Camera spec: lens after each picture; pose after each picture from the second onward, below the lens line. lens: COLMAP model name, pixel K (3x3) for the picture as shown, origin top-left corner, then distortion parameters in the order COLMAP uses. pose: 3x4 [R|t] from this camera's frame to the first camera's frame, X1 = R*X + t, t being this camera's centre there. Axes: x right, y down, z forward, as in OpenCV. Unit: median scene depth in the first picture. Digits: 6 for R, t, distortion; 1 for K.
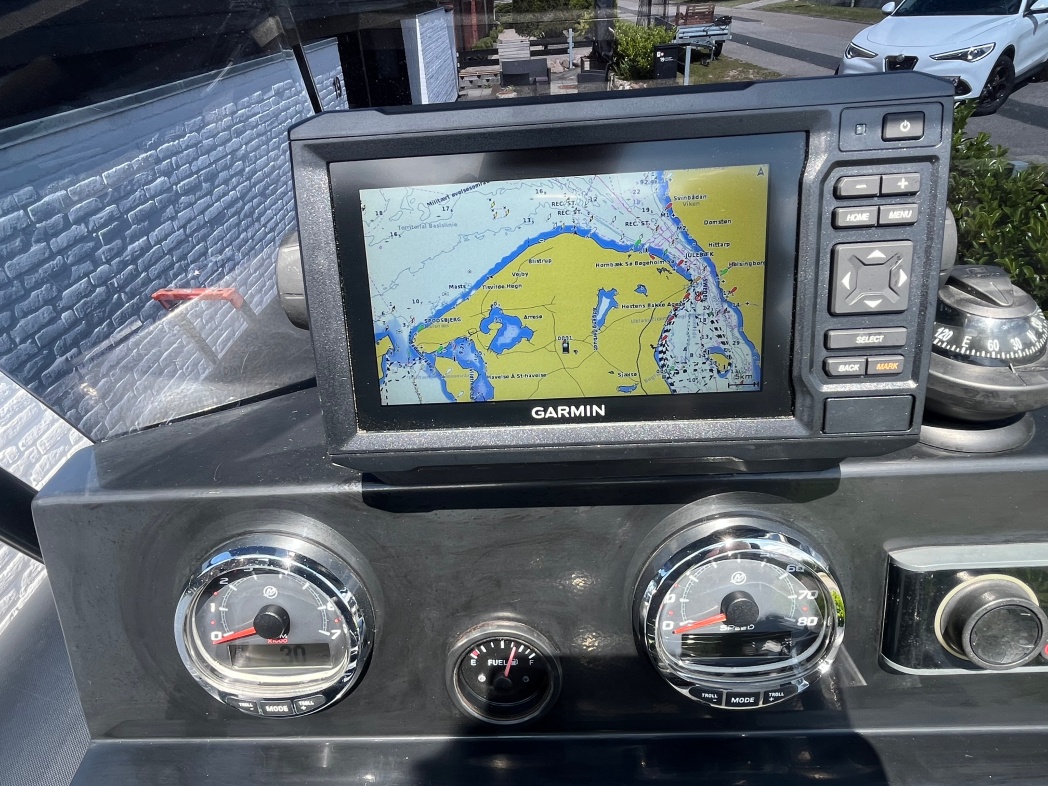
lens RADIAL K [[641.6, 0, 502.0], [0, 641.6, 374.0], [0, 0, 1]] dist [0.003241, -0.001947]
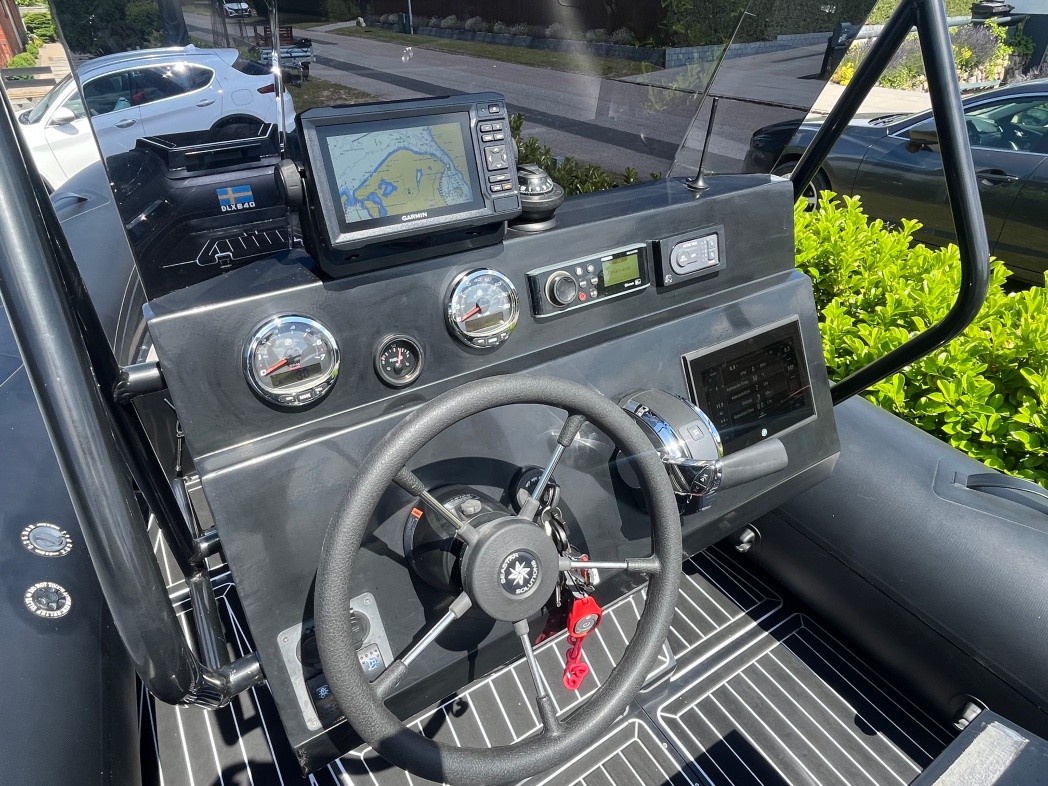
lens RADIAL K [[641.6, 0, 515.9], [0, 641.6, 395.6], [0, 0, 1]] dist [0.003241, -0.001947]
pose [[0.833585, -0.241334, 0.496884, -0.934963], [0.240674, 0.968322, 0.066547, 0.622299], [-0.497204, 0.064115, 0.865261, -1.330317]]
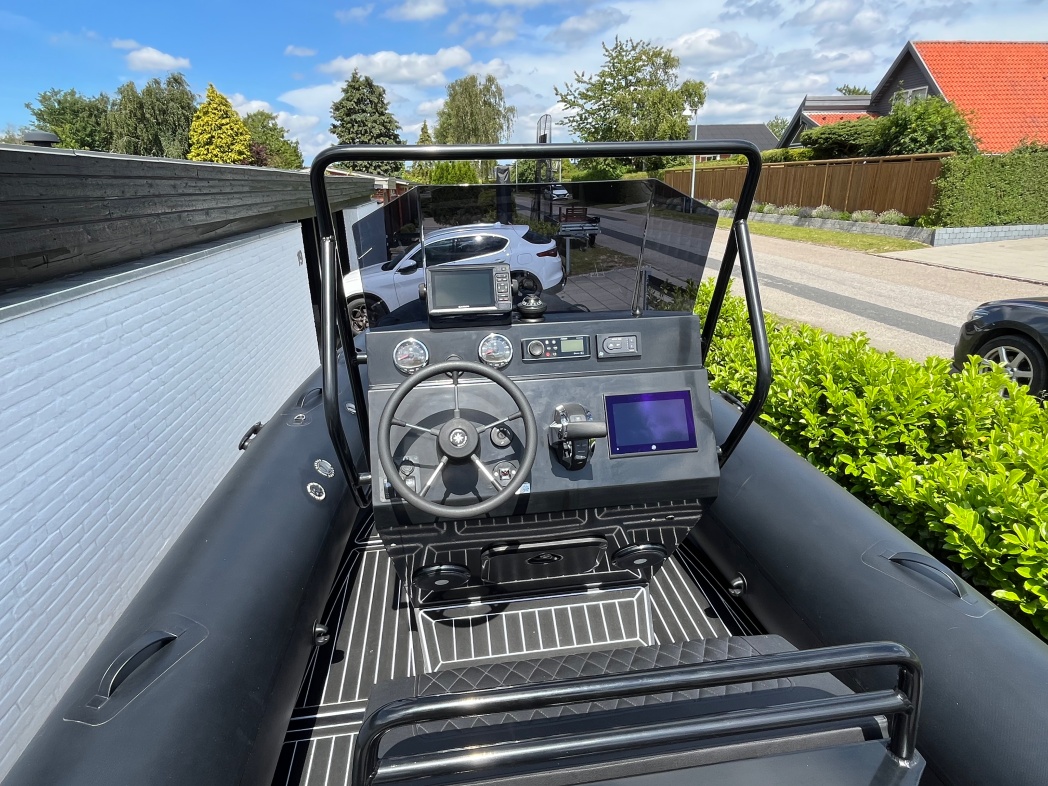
lens RADIAL K [[600.4, 0, 521.1], [0, 600.4, 398.6], [0, 0, 1]] dist [-0.002407, -0.001111]
pose [[0.986689, -0.010470, 0.162283, -0.306231], [0.042407, 0.979964, -0.194608, 1.999269], [-0.156994, 0.198900, 0.967363, -4.477382]]
